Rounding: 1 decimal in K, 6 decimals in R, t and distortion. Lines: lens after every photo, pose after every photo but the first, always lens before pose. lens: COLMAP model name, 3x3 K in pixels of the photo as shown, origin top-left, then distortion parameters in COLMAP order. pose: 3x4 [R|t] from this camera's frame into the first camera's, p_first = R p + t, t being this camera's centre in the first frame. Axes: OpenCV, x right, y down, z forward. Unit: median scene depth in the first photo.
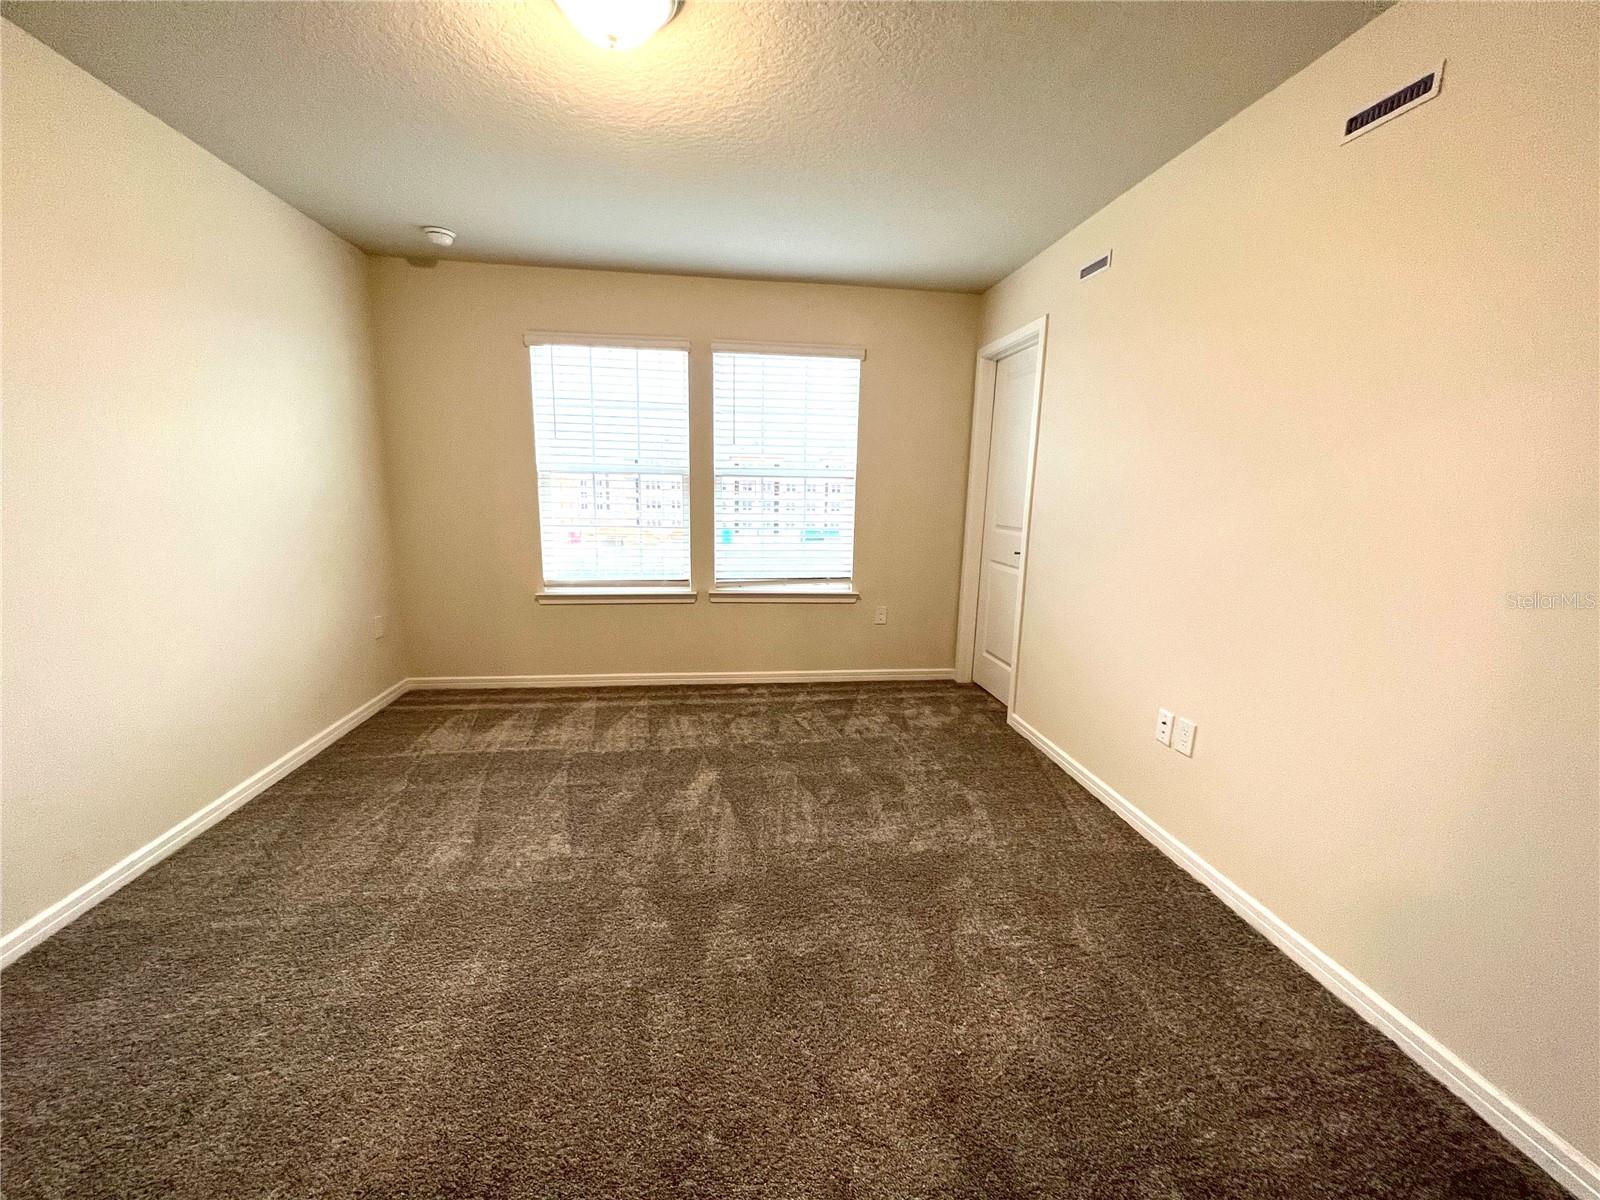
lens RADIAL K [[574.9, 0, 800.0], [0, 574.9, 600.0], [0, 0, 1]] dist [0.000336, 0.000024]
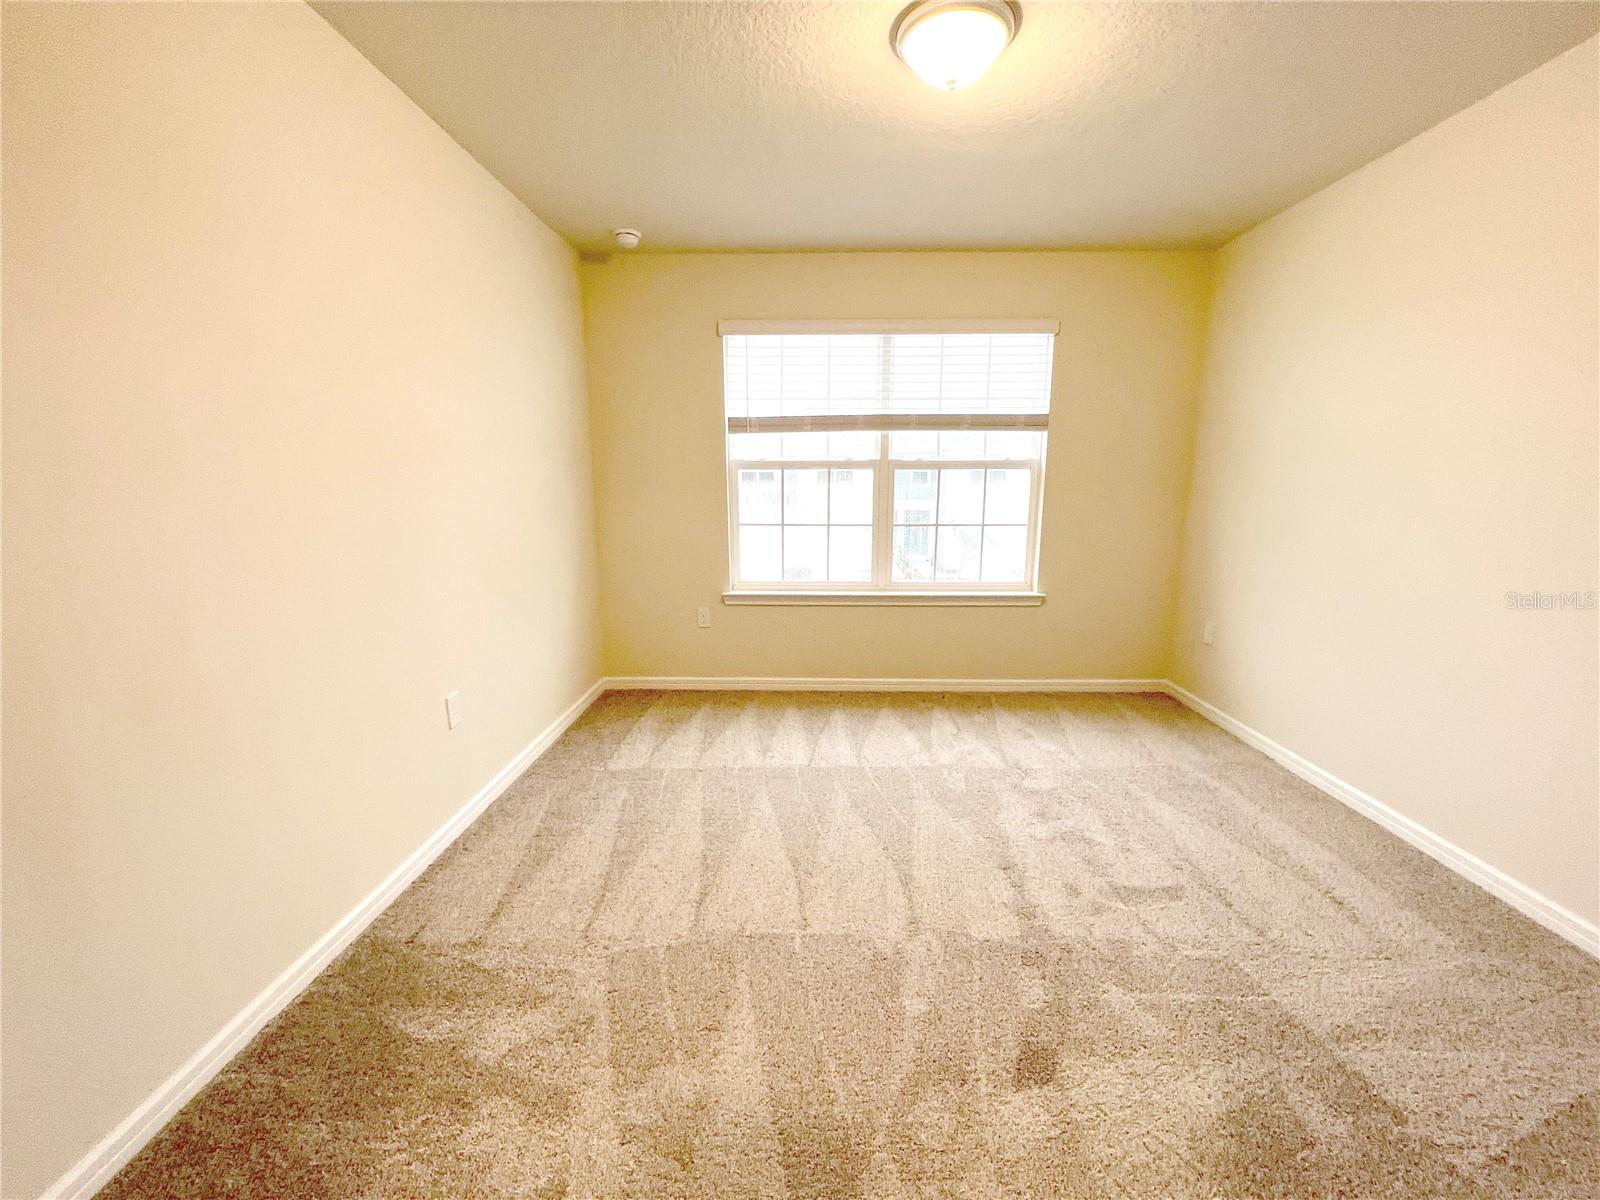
lens RADIAL K [[621.3, 0, 800.0], [0, 621.3, 600.0], [0, 0, 1]] dist [0.000731, 0.000057]
pose [[0.986586, 0.005880, -0.163138, -0.141636], [-0.006559, 0.999972, -0.003625, 0.001850], [0.163112, 0.004647, 0.986597, -0.016978]]
